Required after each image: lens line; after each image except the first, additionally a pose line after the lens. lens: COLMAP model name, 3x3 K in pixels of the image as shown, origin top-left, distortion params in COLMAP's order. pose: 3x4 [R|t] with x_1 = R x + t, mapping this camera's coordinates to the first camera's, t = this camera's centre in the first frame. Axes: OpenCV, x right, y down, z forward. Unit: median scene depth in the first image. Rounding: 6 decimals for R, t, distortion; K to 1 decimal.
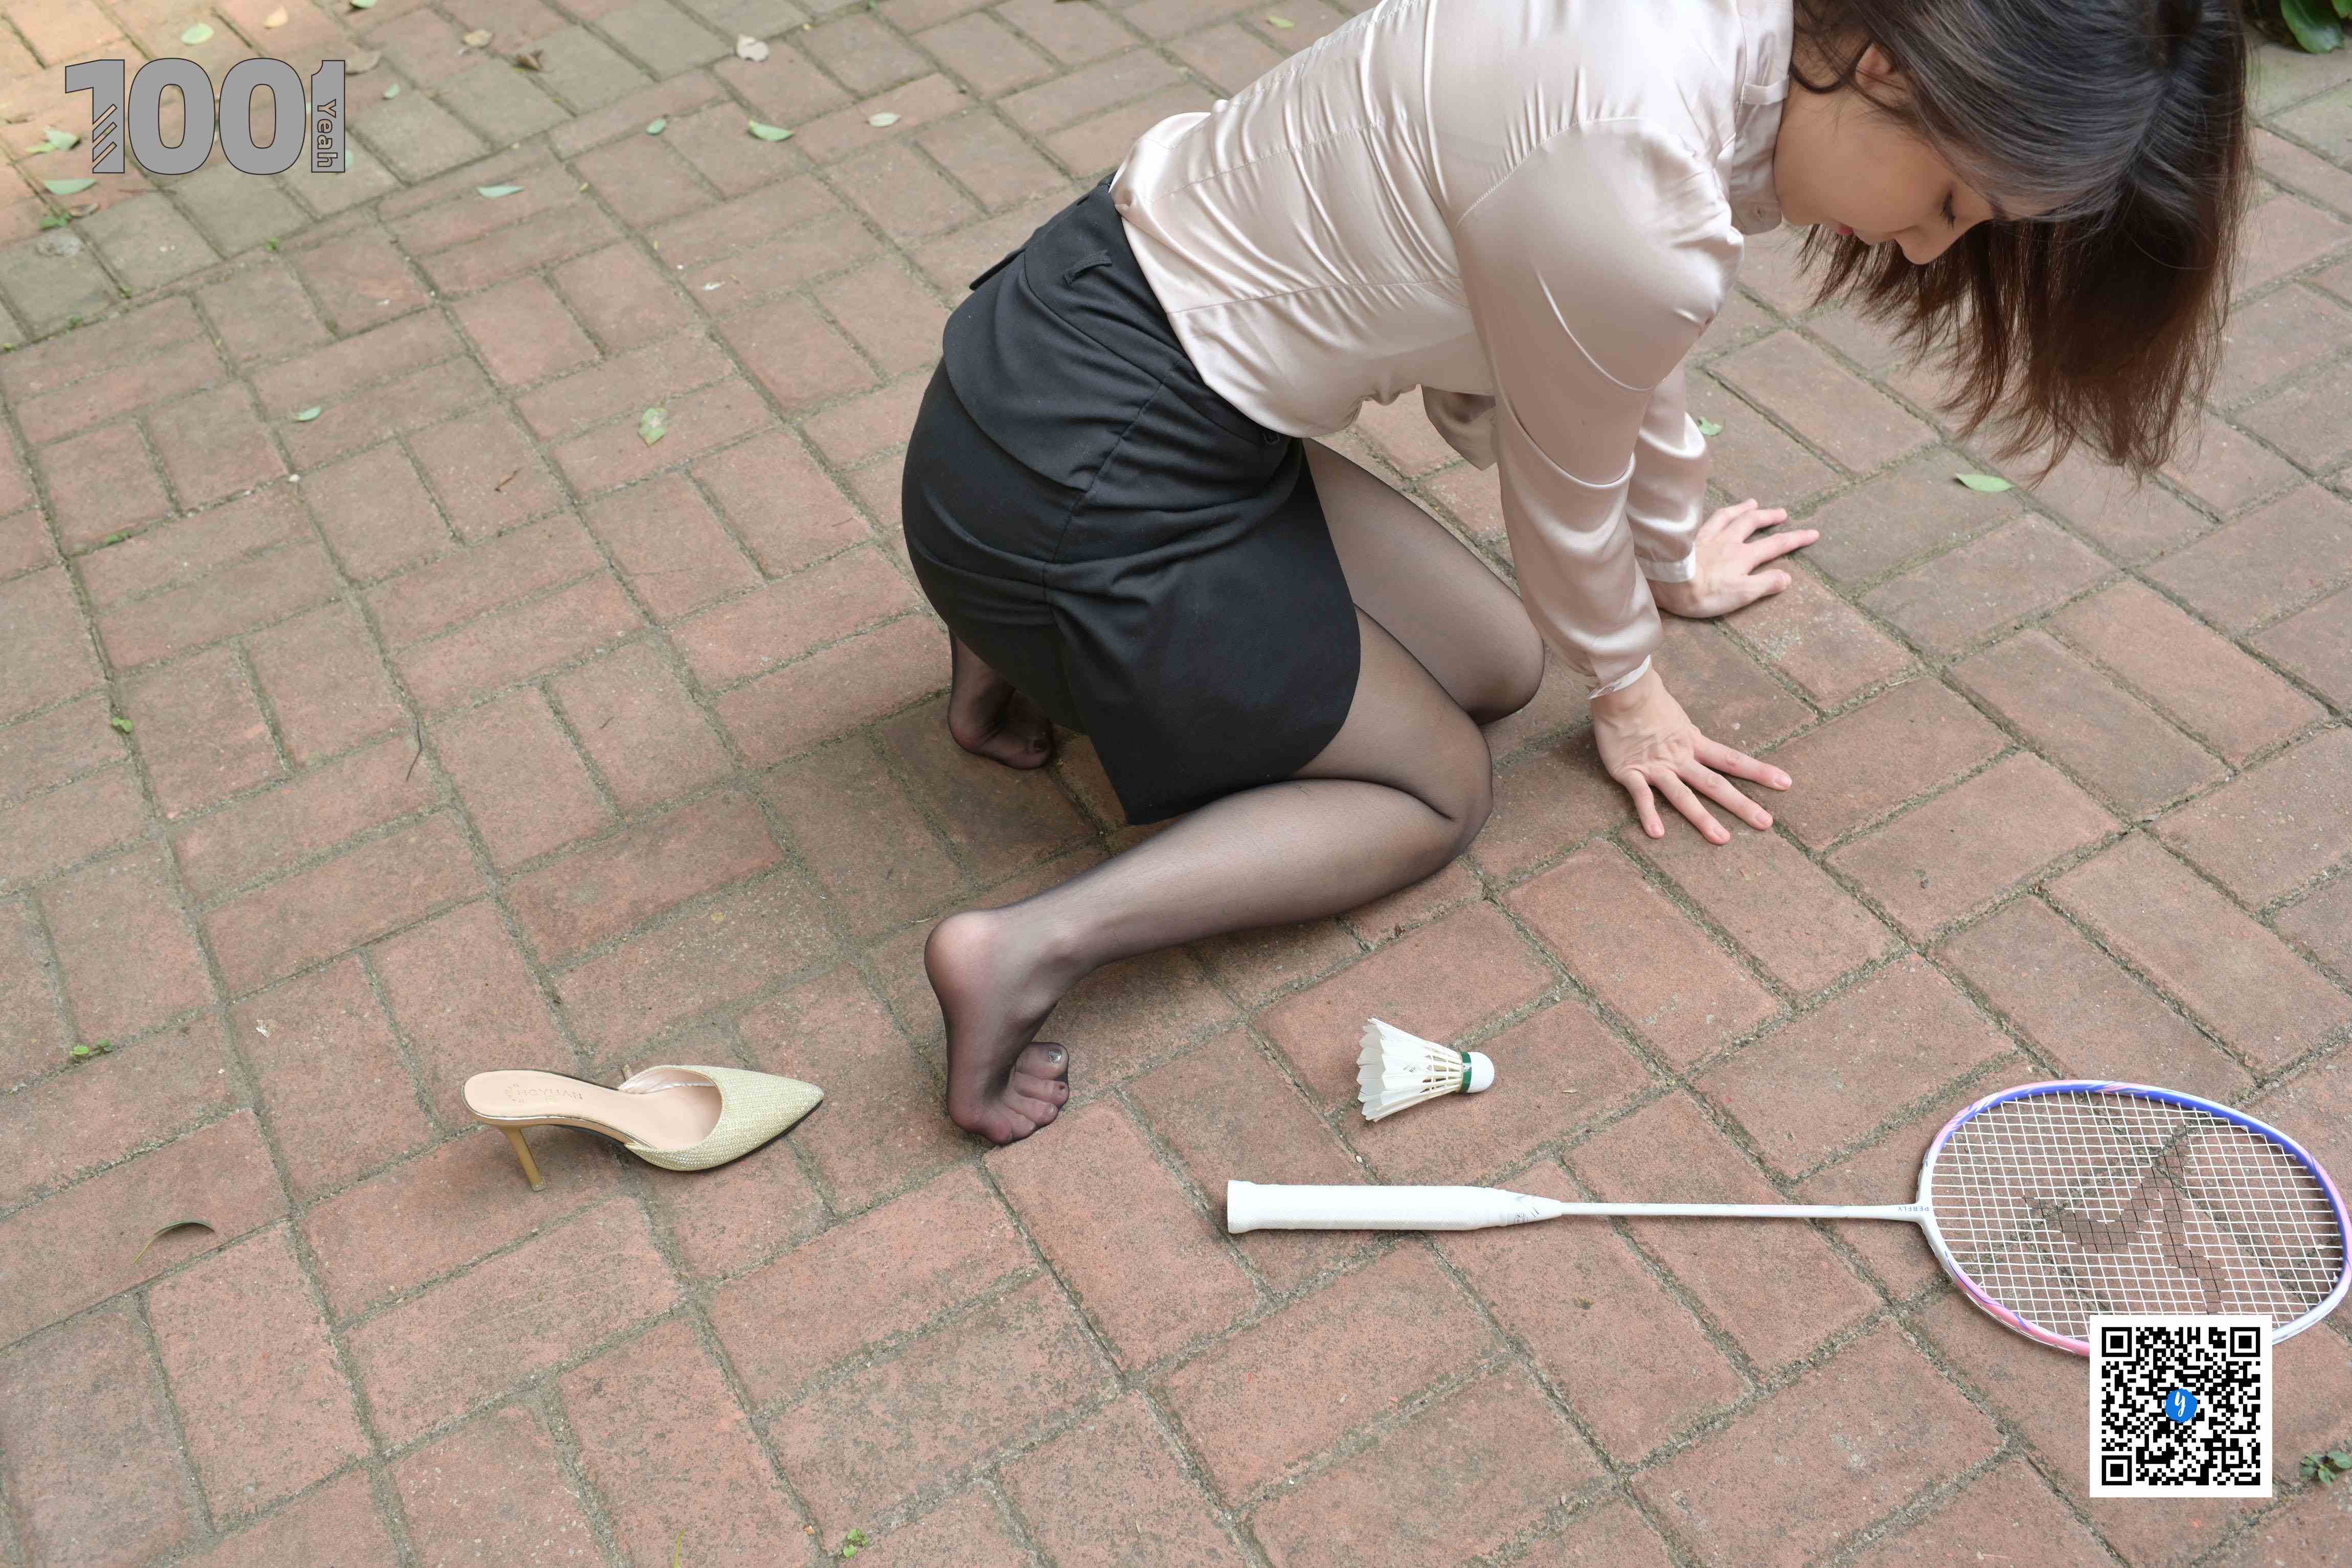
lens RADIAL K [[2390.3, 0, 1191.4], [0, 2390.3, 777.9], [0, 0, 1]] dist [0.001776, 0.000000]
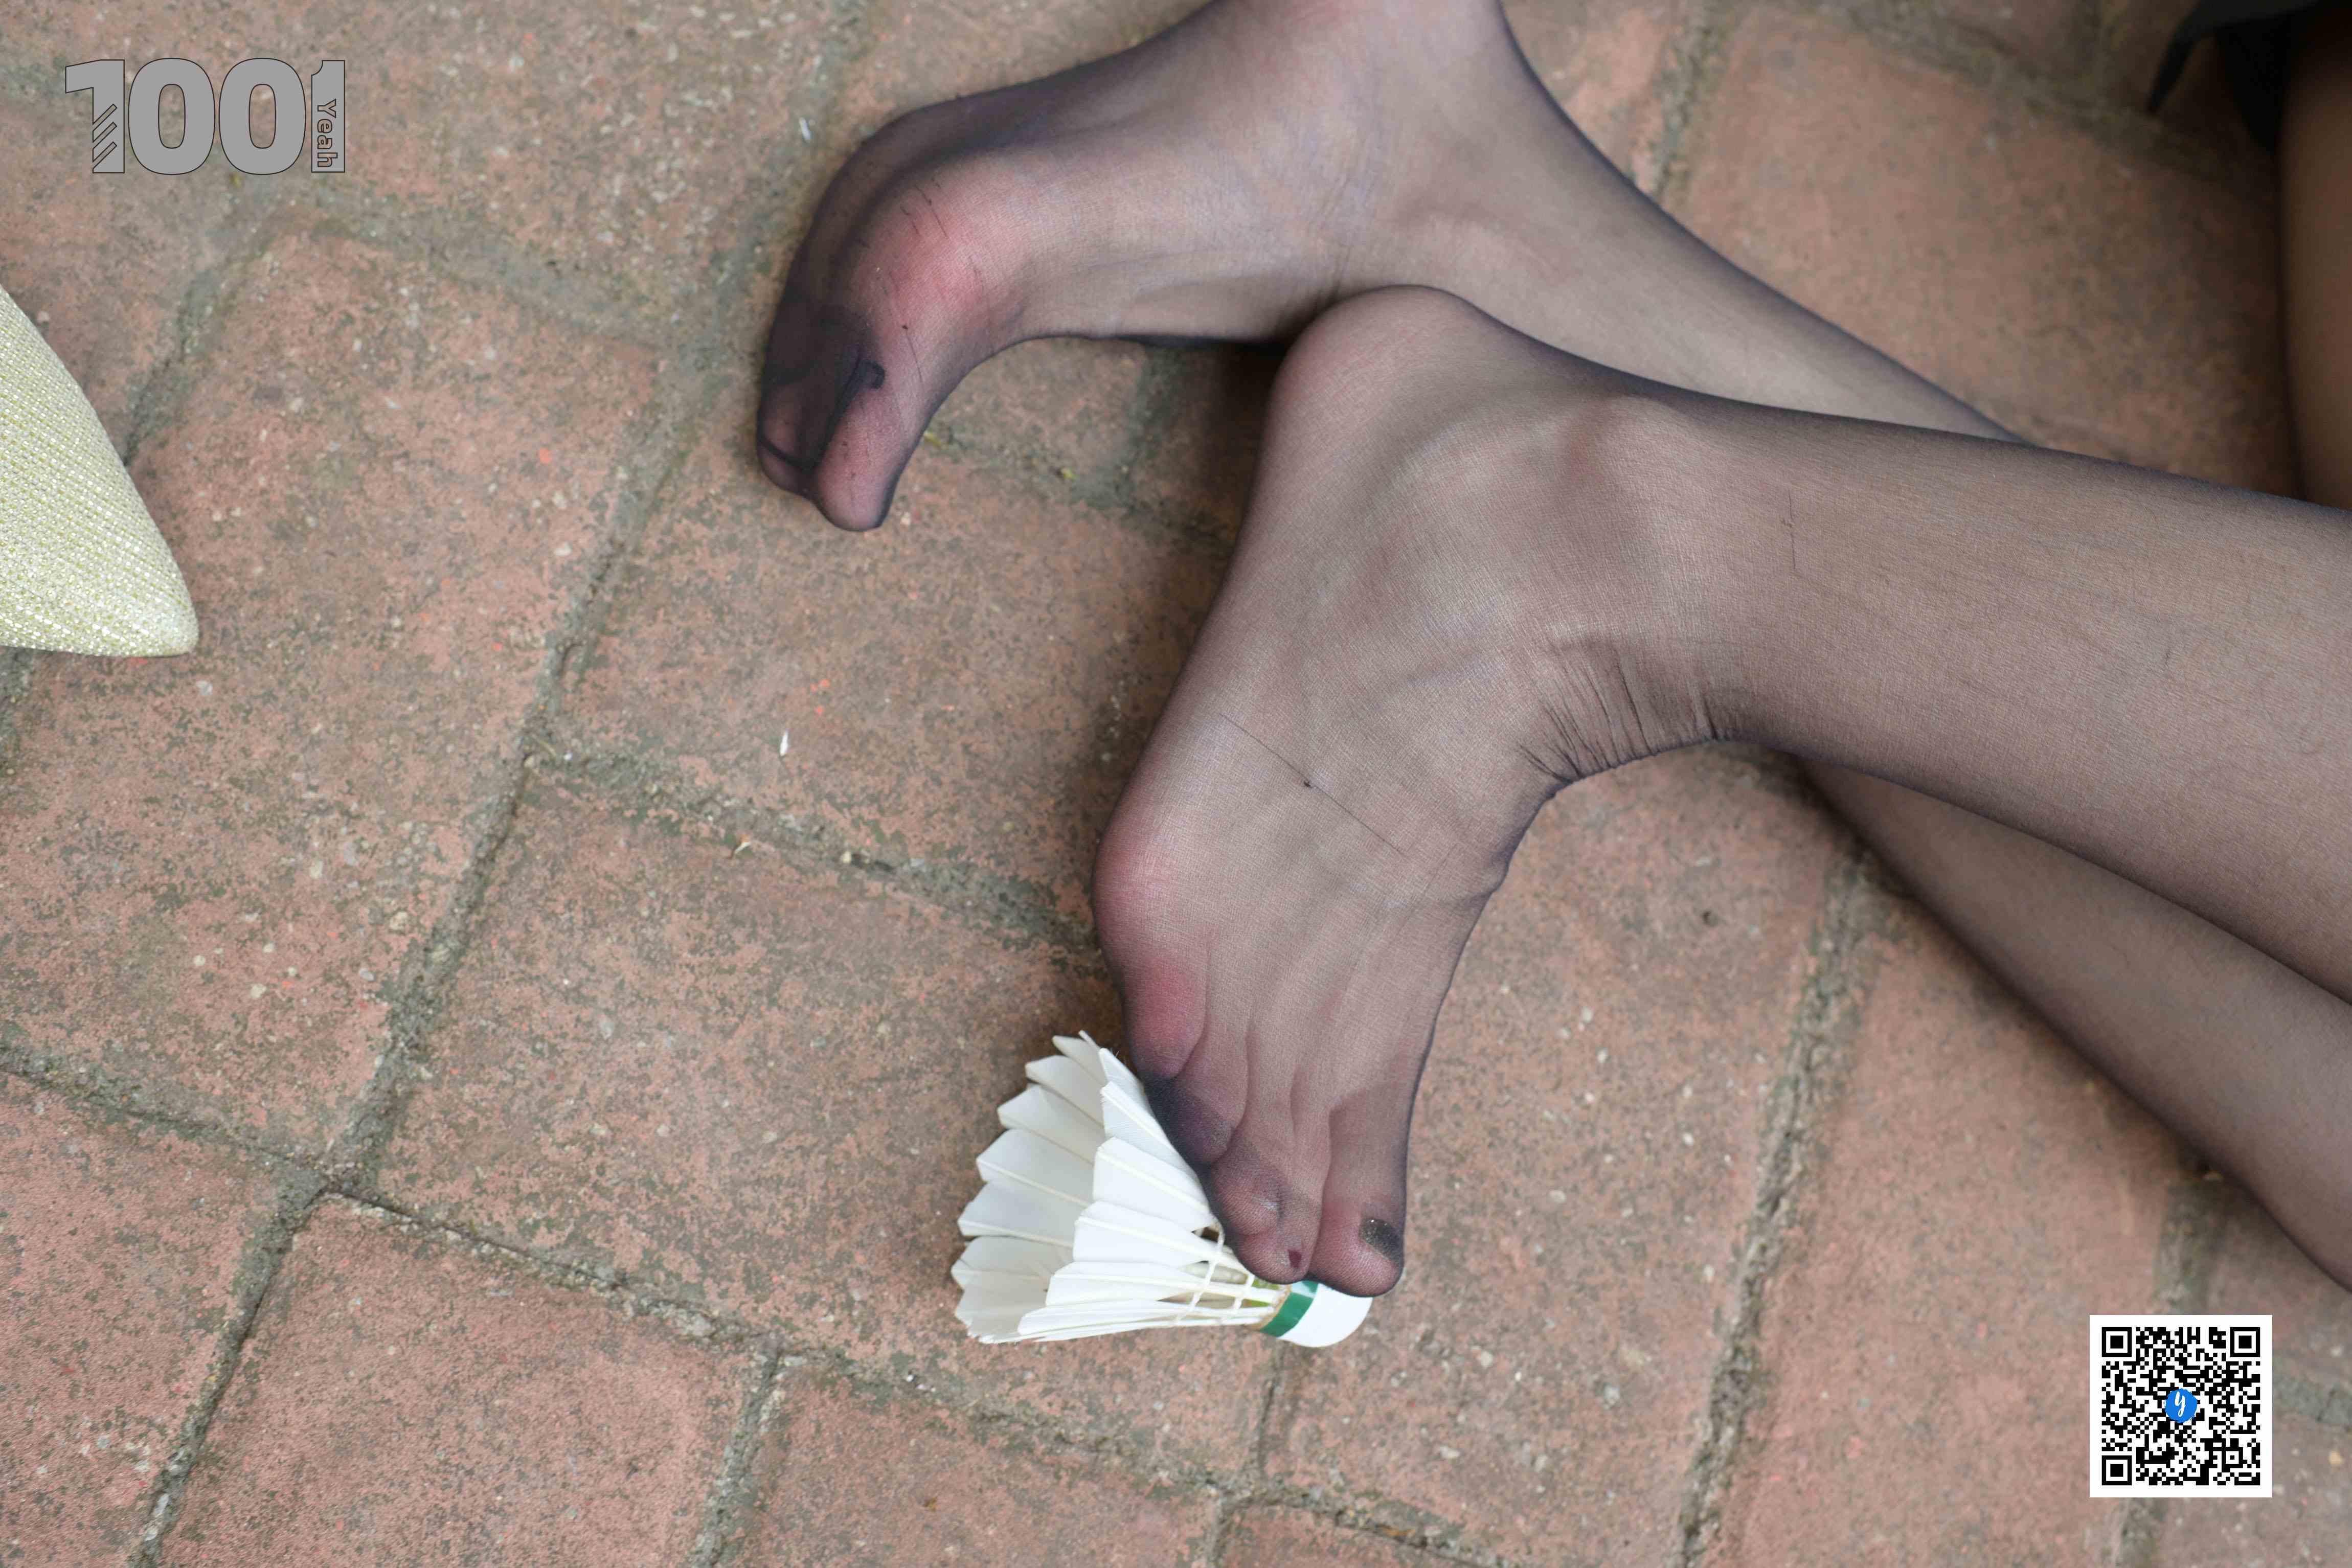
lens RADIAL K [[2390.3, 0, 1166.2], [0, 2390.3, 770.4], [0, 0, 1]] dist [0.001776, 0.000000]
pose [[0.627643, 0.778162, 0.022962, -0.065588], [-0.699438, 0.550705, 0.455533, -0.090985], [0.341833, -0.301973, 0.889923, 0.738421]]
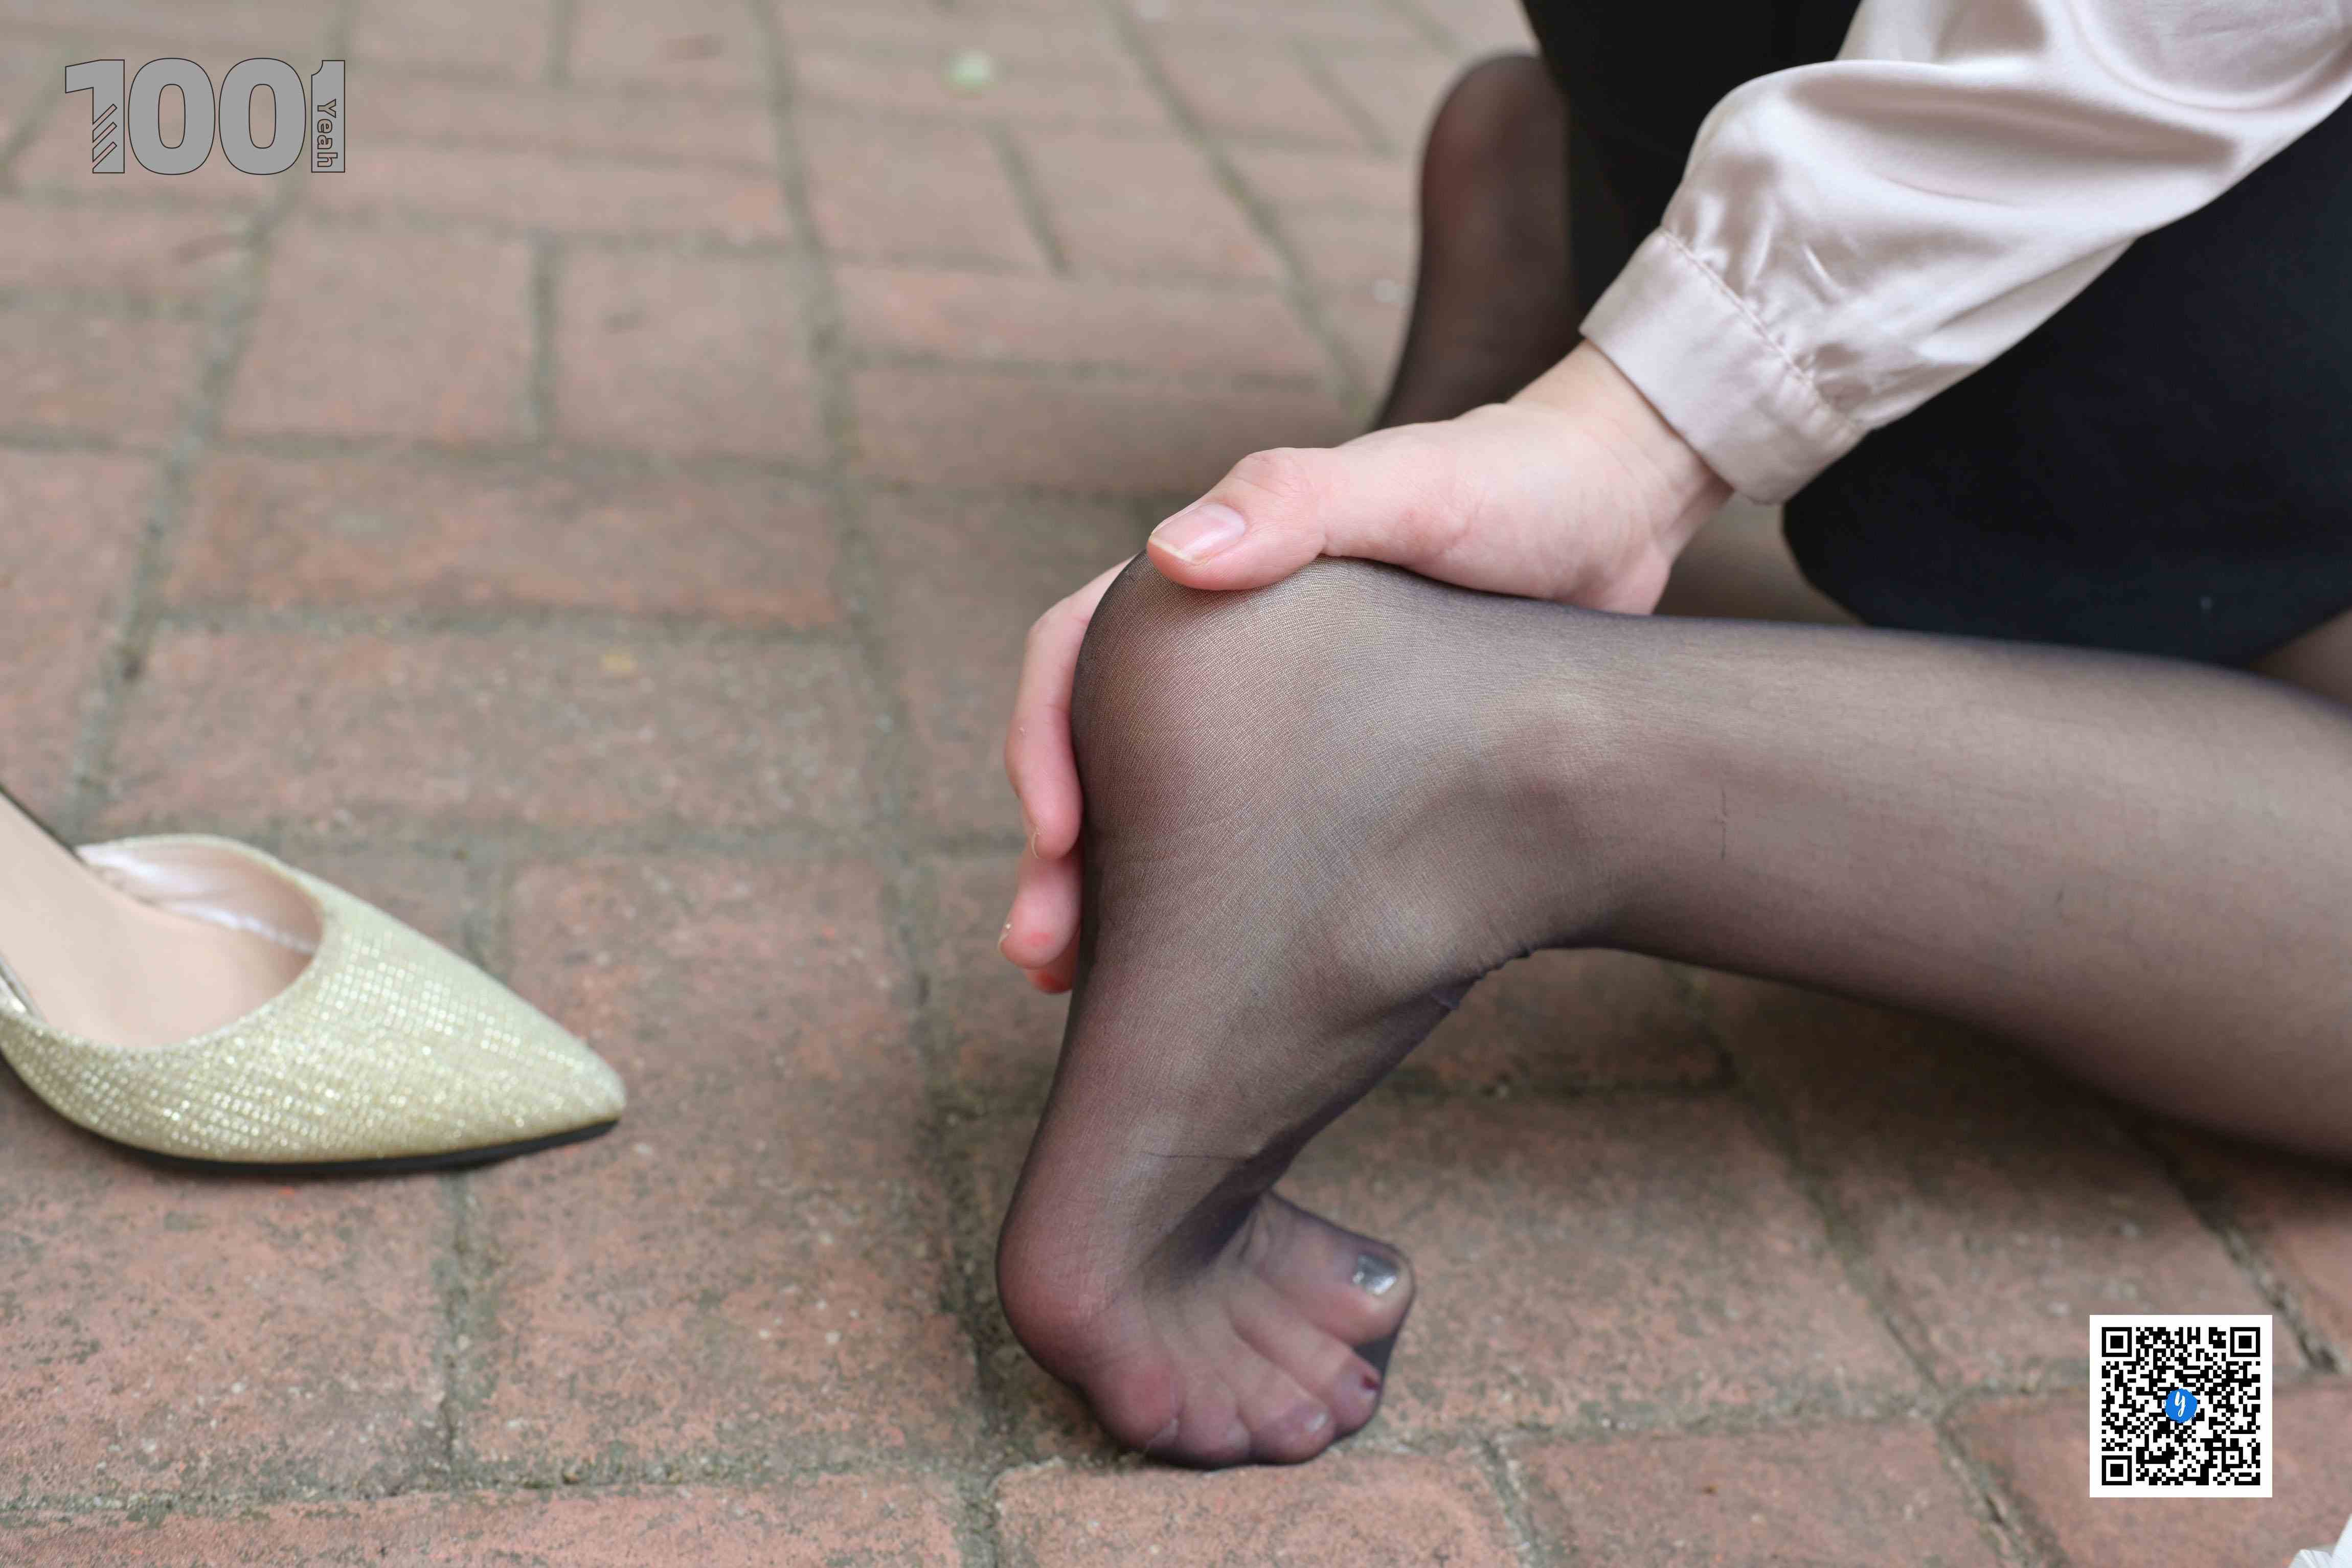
lens RADIAL K [[2390.3, 0, 1177.9], [0, 2390.3, 800.3], [0, 0, 1]] dist [0.001776, 0.000000]
pose [[0.923980, 0.350729, -0.152478, -0.049142], [-0.376211, 0.905232, -0.197535, 0.127384], [0.068747, 0.239882, 0.968365, 0.666795]]
